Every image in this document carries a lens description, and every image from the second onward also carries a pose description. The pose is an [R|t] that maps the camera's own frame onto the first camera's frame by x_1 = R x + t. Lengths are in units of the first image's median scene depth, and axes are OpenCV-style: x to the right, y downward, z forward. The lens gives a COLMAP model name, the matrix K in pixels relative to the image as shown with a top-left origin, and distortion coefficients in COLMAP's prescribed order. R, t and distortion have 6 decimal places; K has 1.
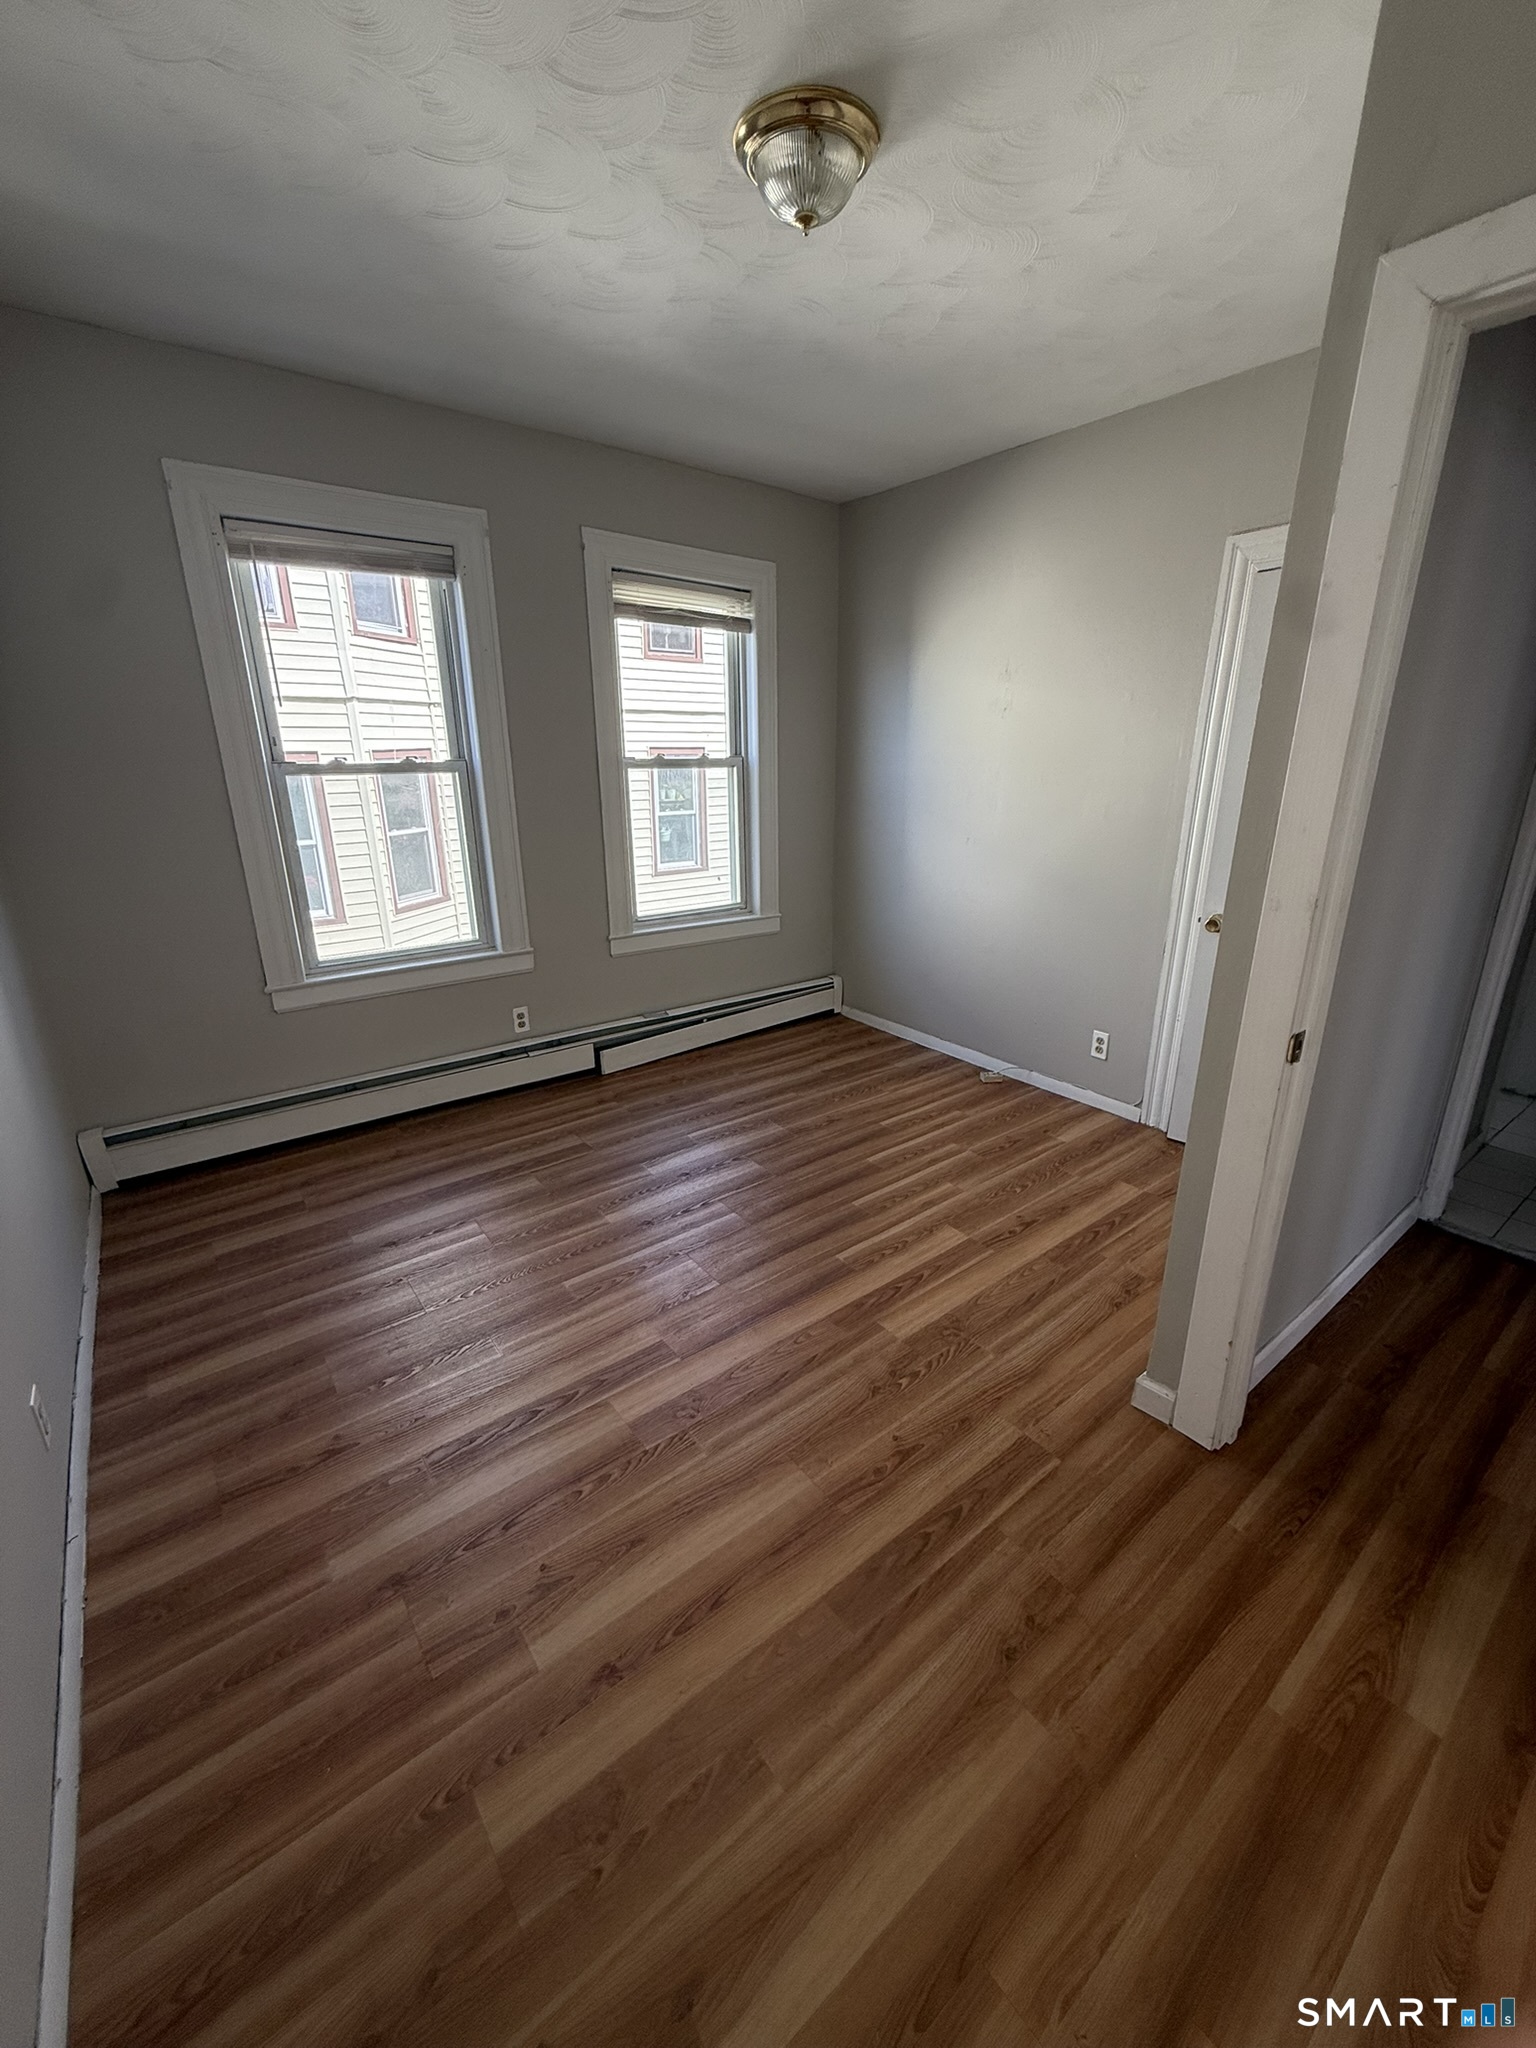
lens RADIAL K [[819.5, 0, 762.6], [0, 819.5, 1024.4], [0, 0, 1]] dist [0.002561, 0.000527]
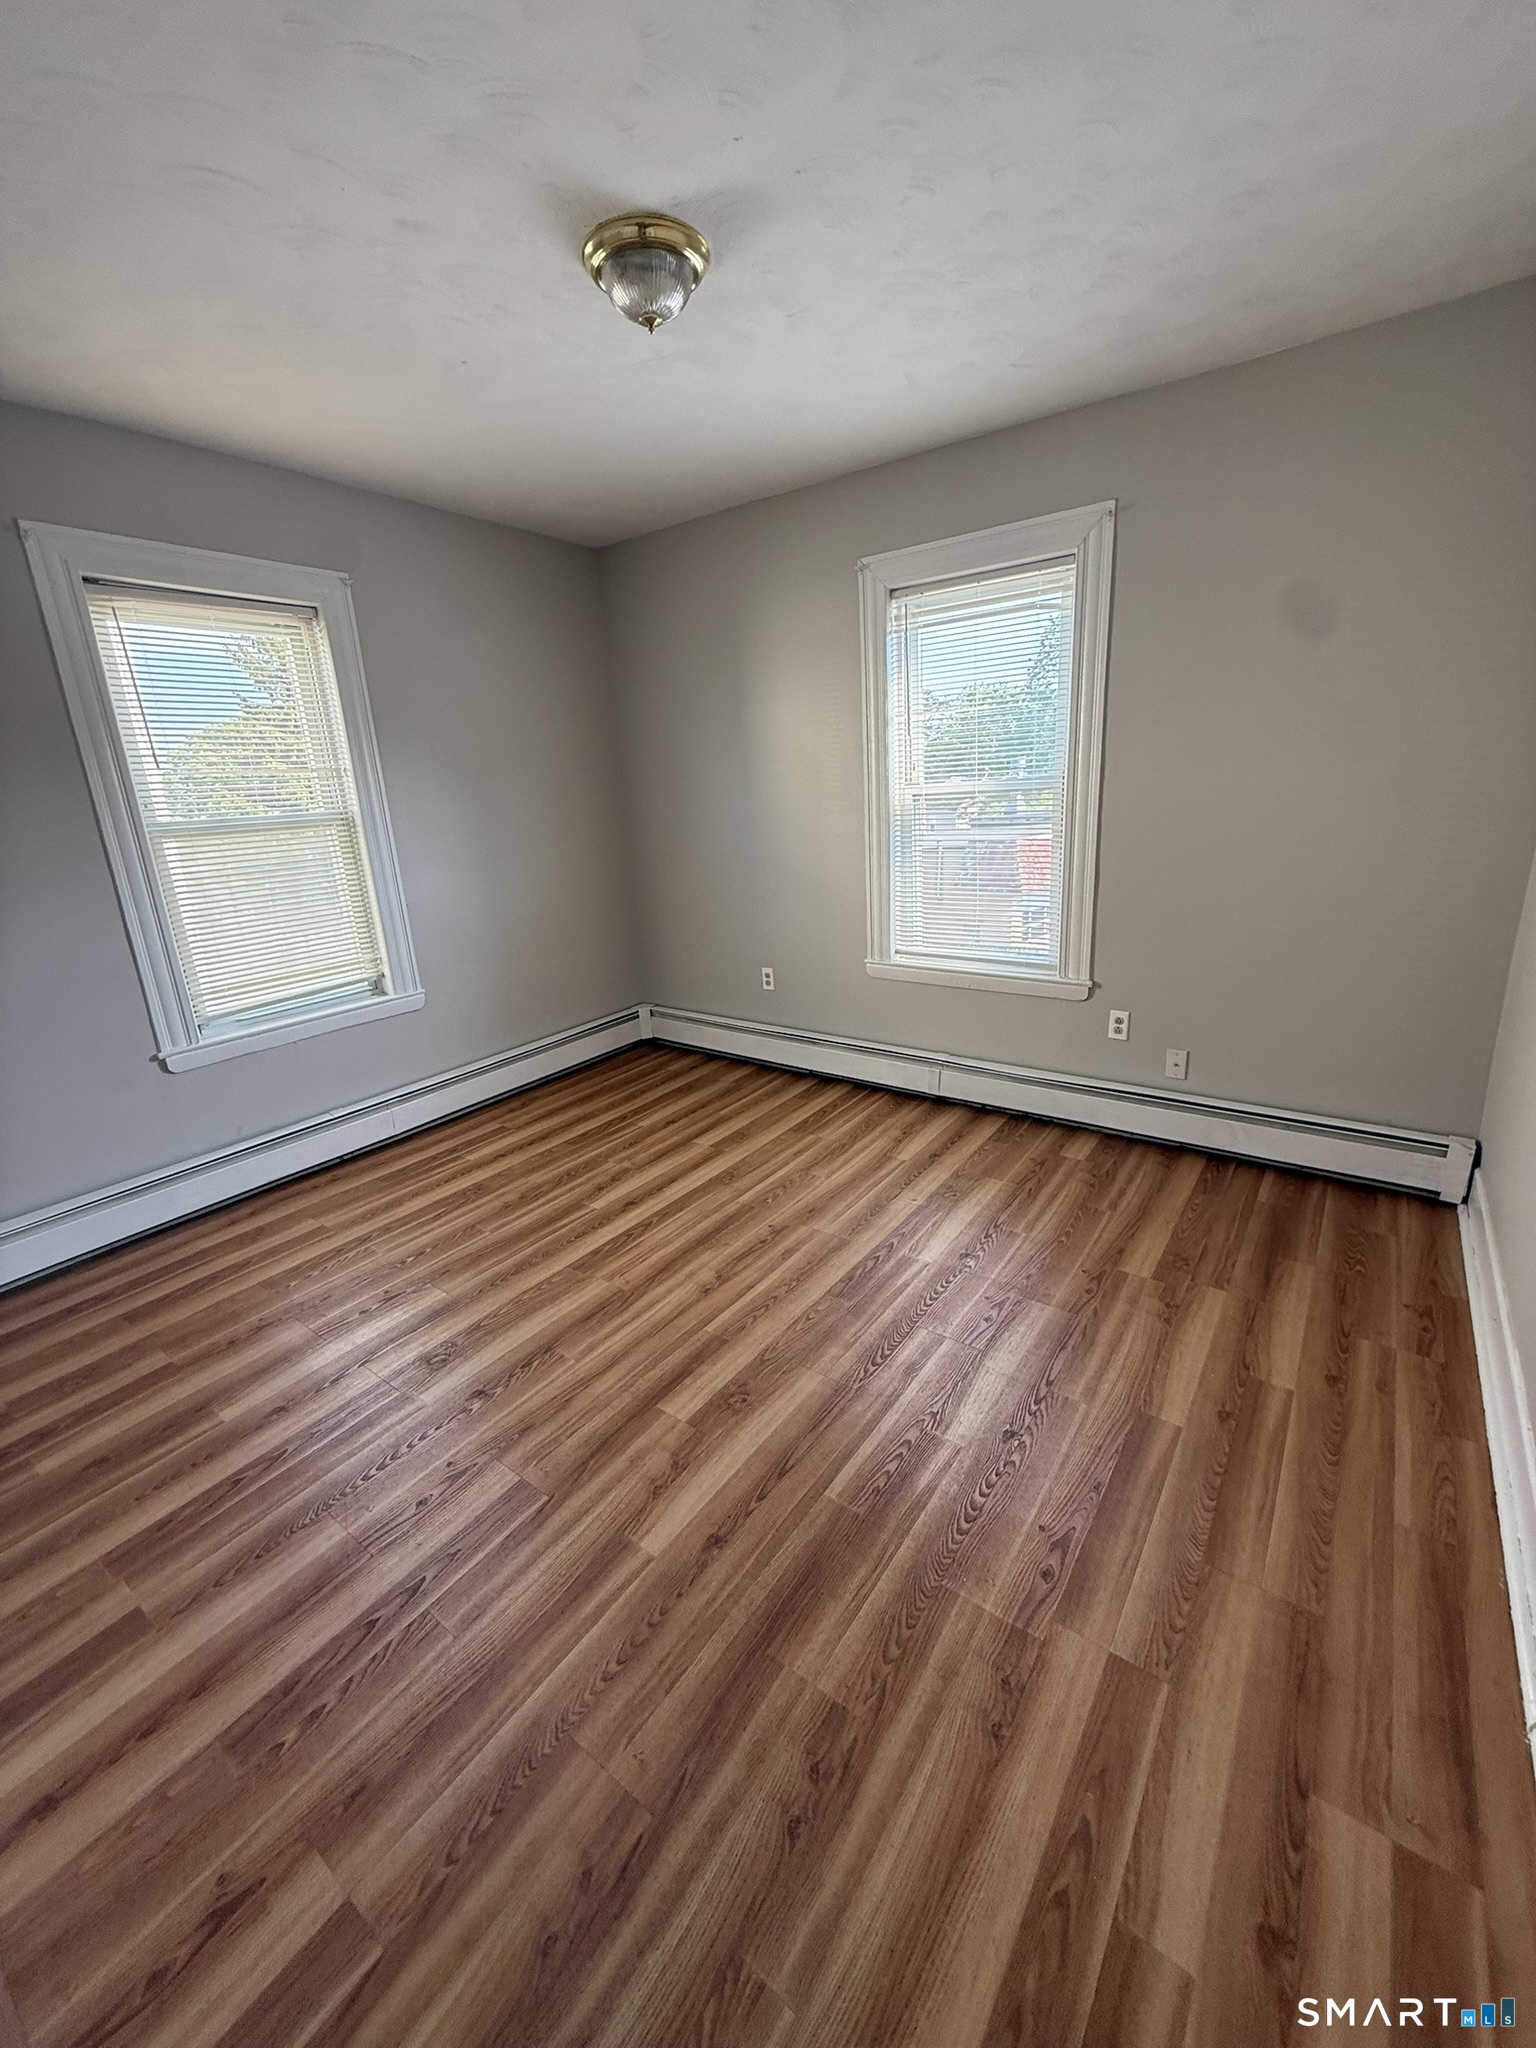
lens RADIAL K [[819.5, 0, 767.5], [0, 819.5, 1016.1], [0, 0, 1]] dist [0.002561, 0.000527]
pose [[0.960806, -0.127483, 0.246172, 0.096666], [0.137716, 0.990163, -0.024736, -0.026816], [-0.240597, 0.057668, 0.968910, 0.074450]]
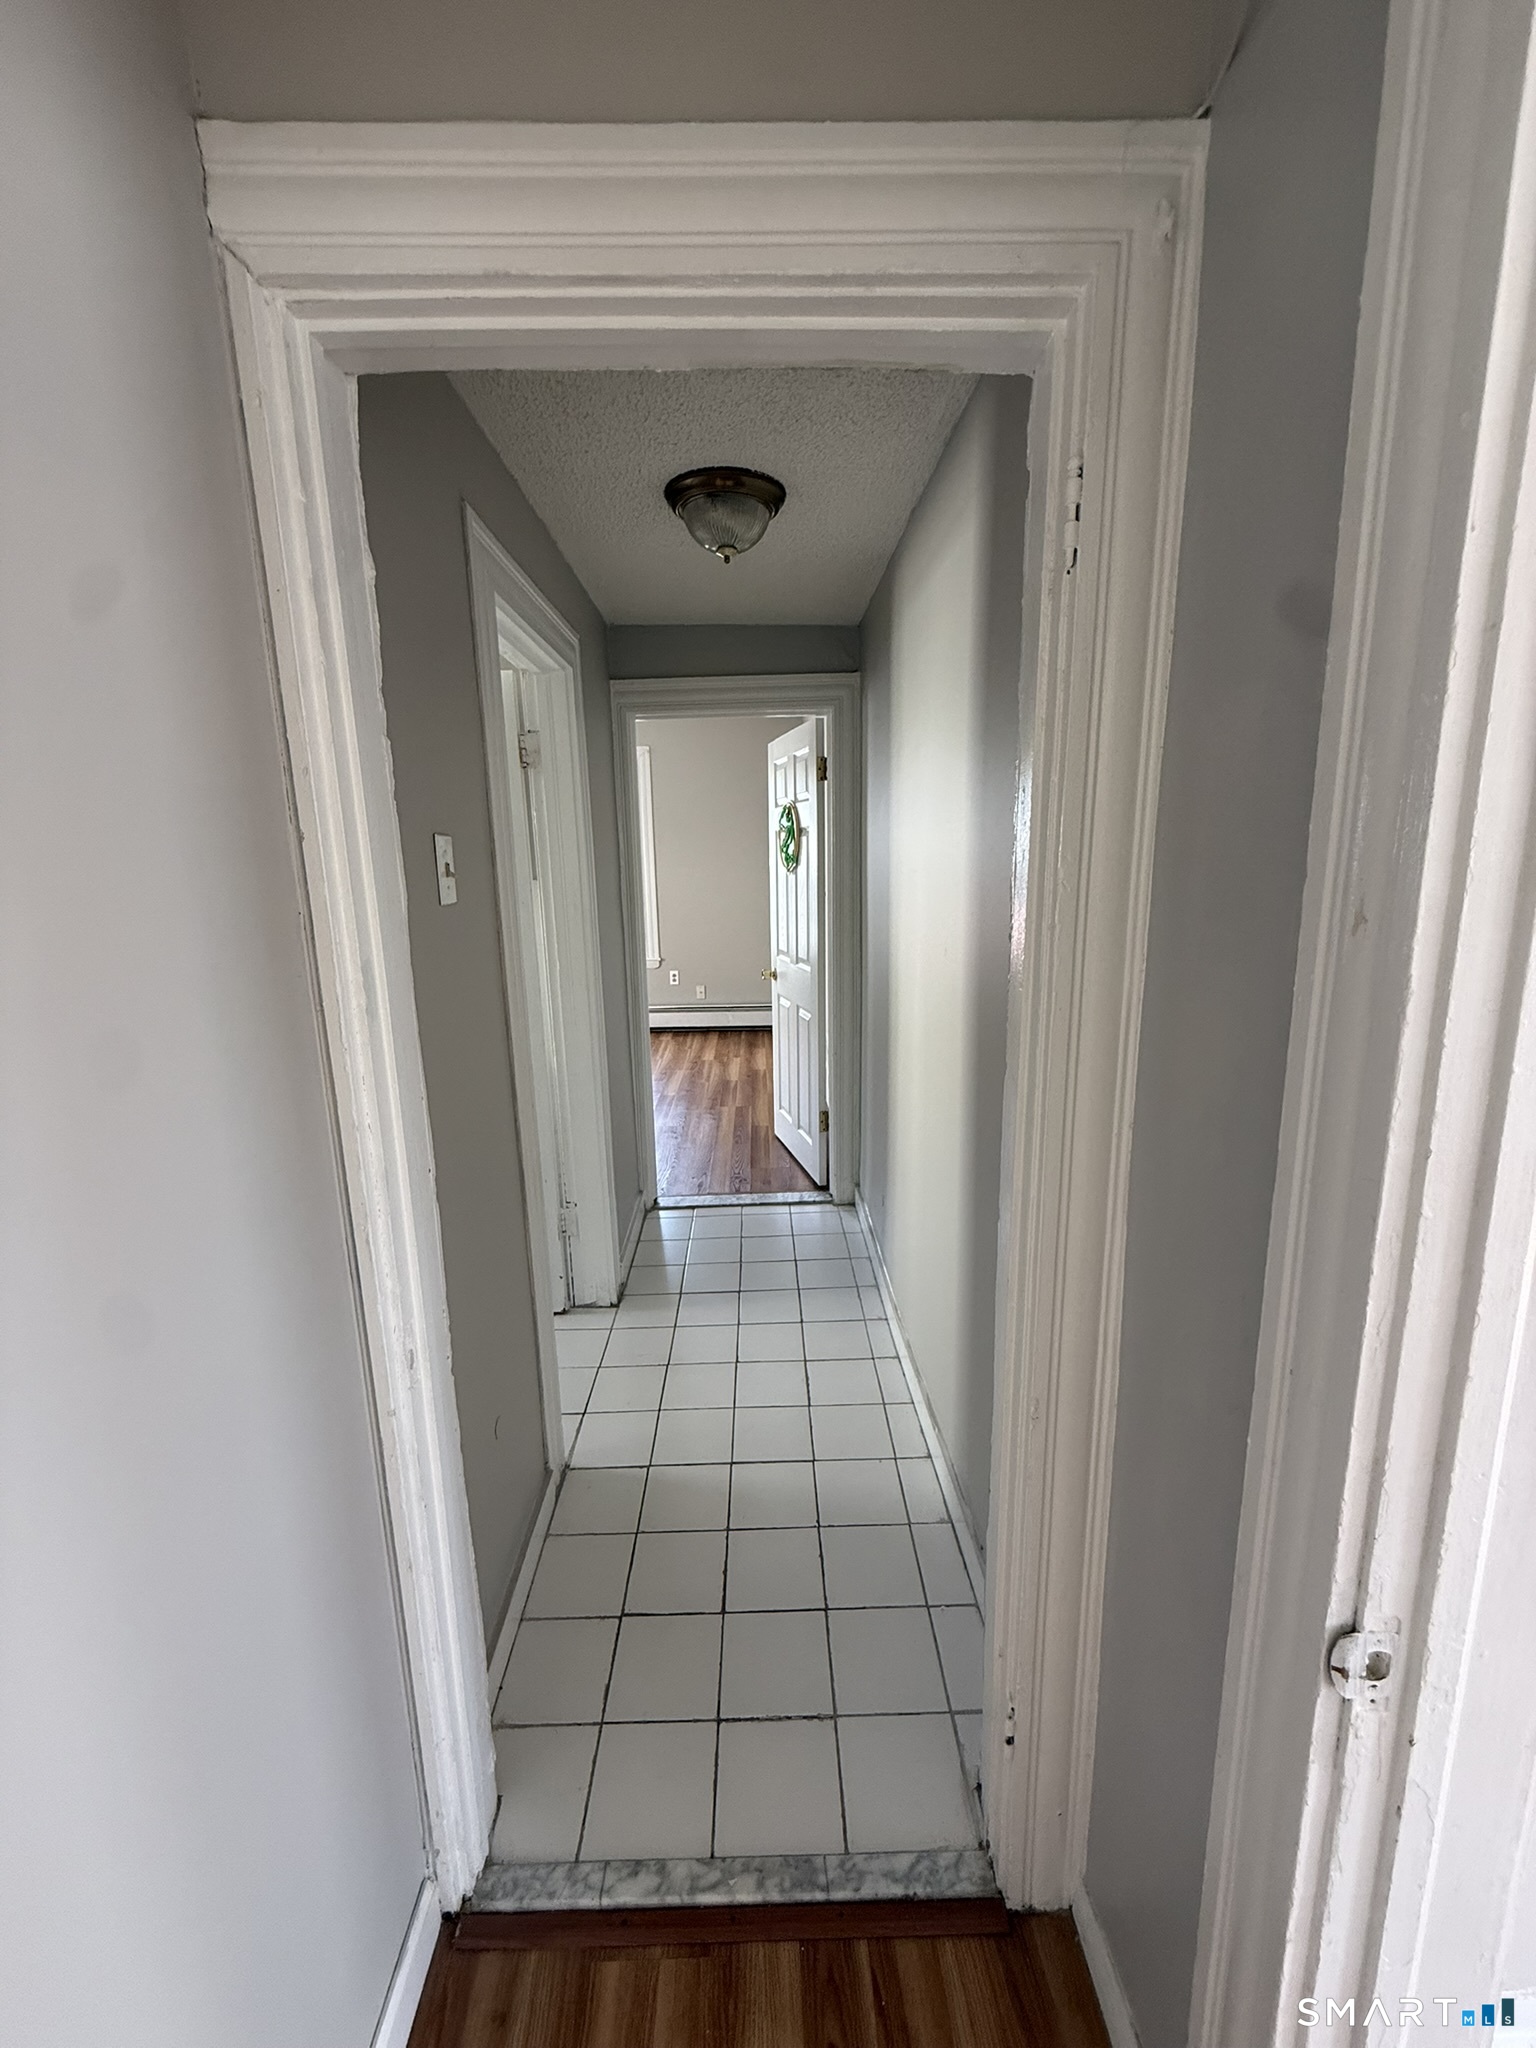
lens RADIAL K [[819.5, 0, 769.8], [0, 819.5, 1016.9], [0, 0, 1]] dist [0.002561, 0.000527]
pose [[0.596000, -0.165931, 0.785653, -0.281986], [0.264858, 0.964283, 0.002735, 0.060252], [-0.758046, 0.206457, 0.618661, -0.189090]]
